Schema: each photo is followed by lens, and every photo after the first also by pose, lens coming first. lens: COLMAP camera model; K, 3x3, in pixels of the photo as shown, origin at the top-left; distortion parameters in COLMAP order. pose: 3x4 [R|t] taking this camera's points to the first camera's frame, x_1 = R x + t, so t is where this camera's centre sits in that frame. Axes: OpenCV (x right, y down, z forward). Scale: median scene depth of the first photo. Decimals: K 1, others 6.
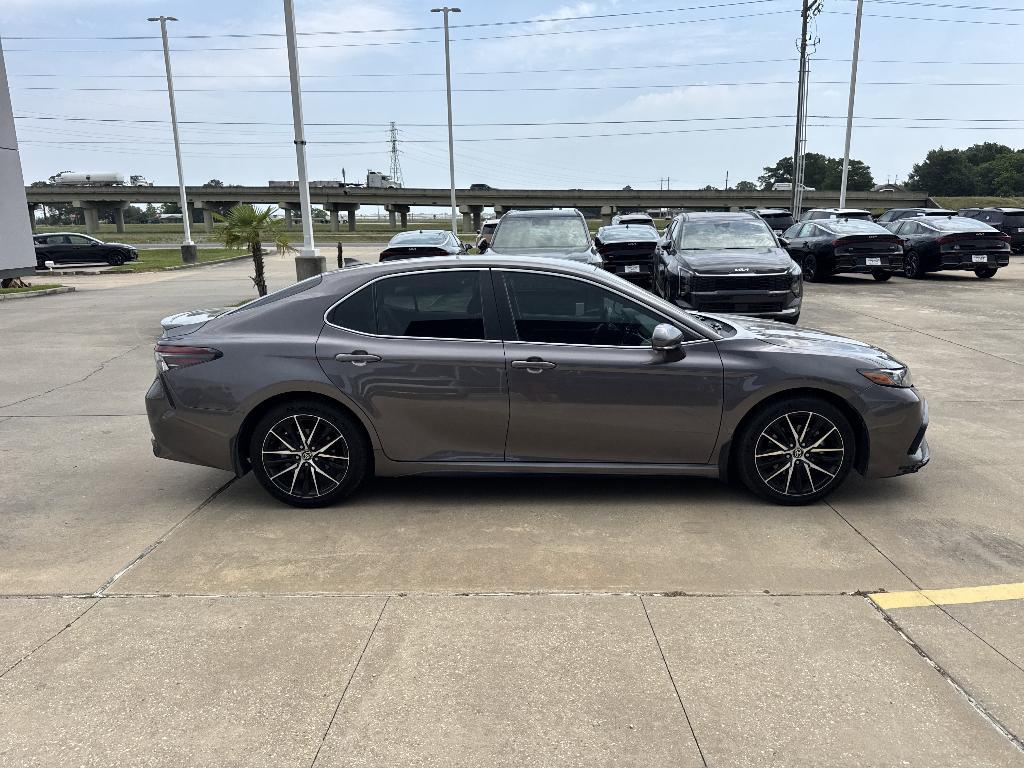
lens RADIAL K [[724.0, 0, 517.4], [0, 724.0, 389.8], [0, 0, 1]] dist [0.046944, -0.059425]
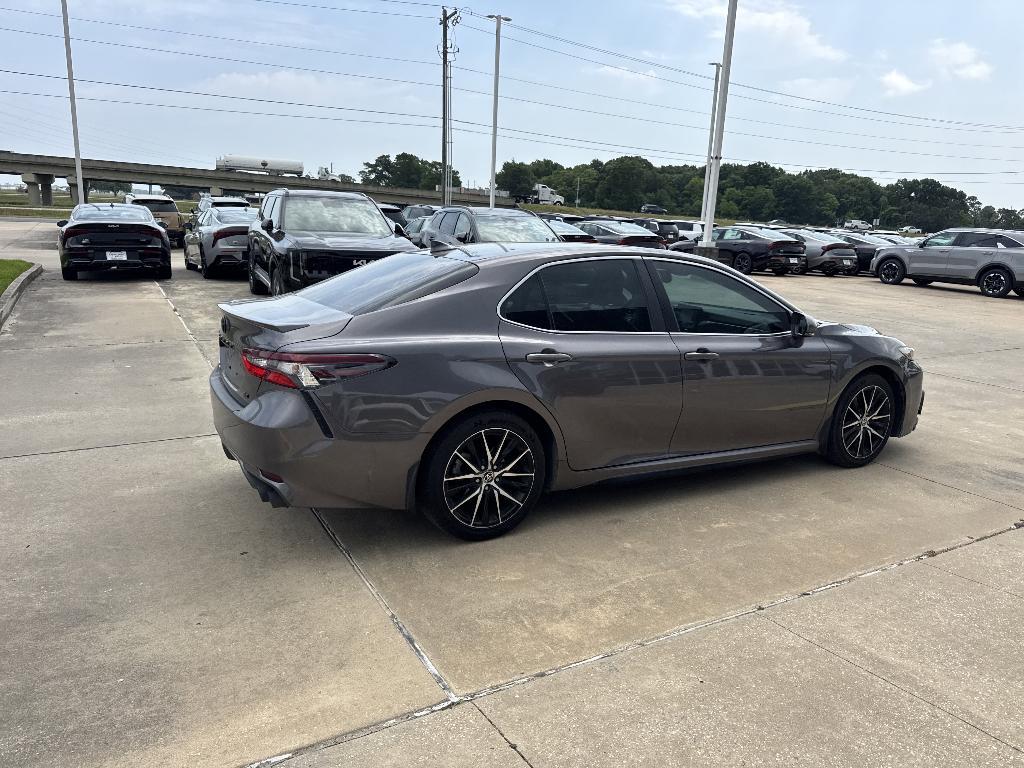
lens RADIAL K [[724.0, 0, 515.0], [0, 724.0, 384.5], [0, 0, 1]] dist [0.046944, -0.059425]
pose [[0.863690, -0.063555, 0.500000, -0.672809], [0.061011, 0.997906, 0.021455, -0.031723], [-0.500317, 0.011975, 0.865759, 0.263773]]
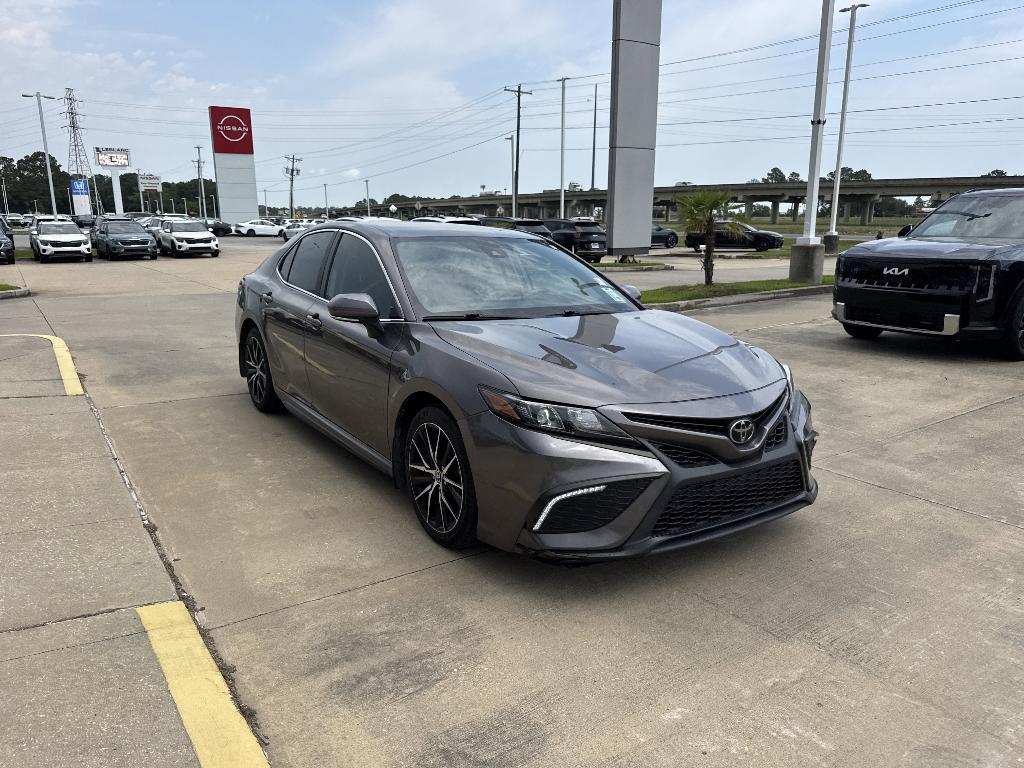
lens RADIAL K [[724.0, 0, 516.2], [0, 724.0, 397.3], [0, 0, 1]] dist [0.046944, -0.059425]
pose [[0.578393, 0.209249, -0.788465, 1.020661], [-0.195424, 0.973939, 0.115115, -0.102726], [0.792005, 0.087503, 0.604212, 0.581907]]
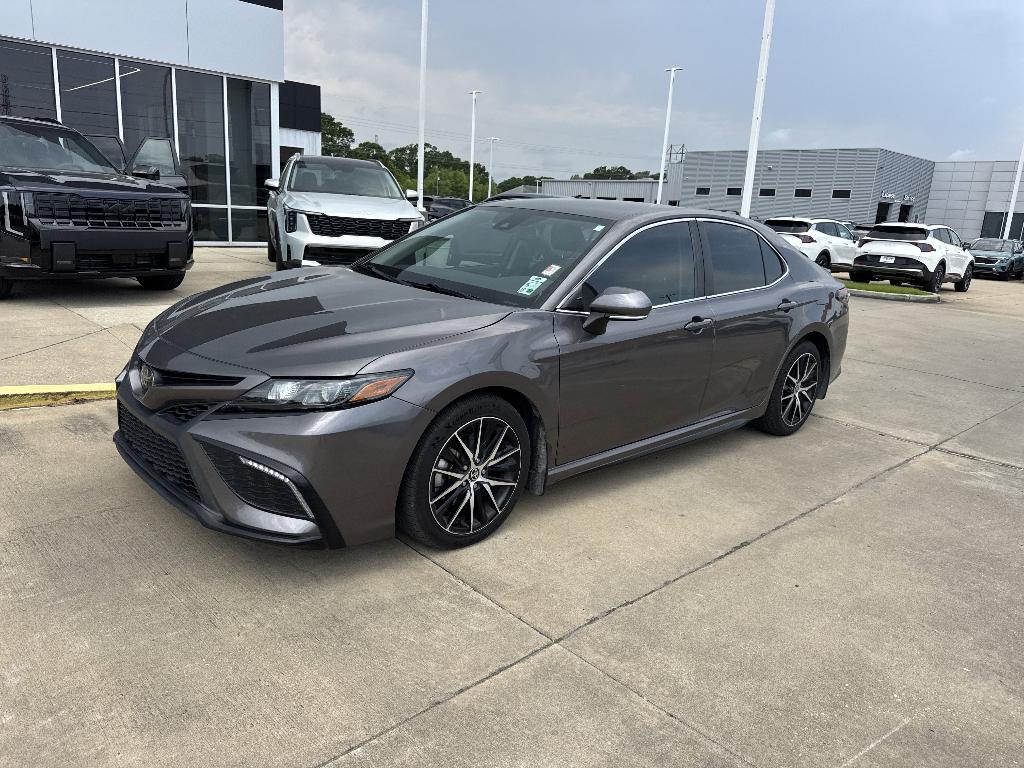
lens RADIAL K [[724.0, 0, 515.4], [0, 724.0, 381.1], [0, 0, 1]] dist [0.046944, -0.059425]
pose [[-0.716618, 0.134471, -0.684381, 0.825435], [-0.206107, 0.896588, 0.391982, -0.366872], [0.666317, 0.421957, -0.614796, 1.821753]]
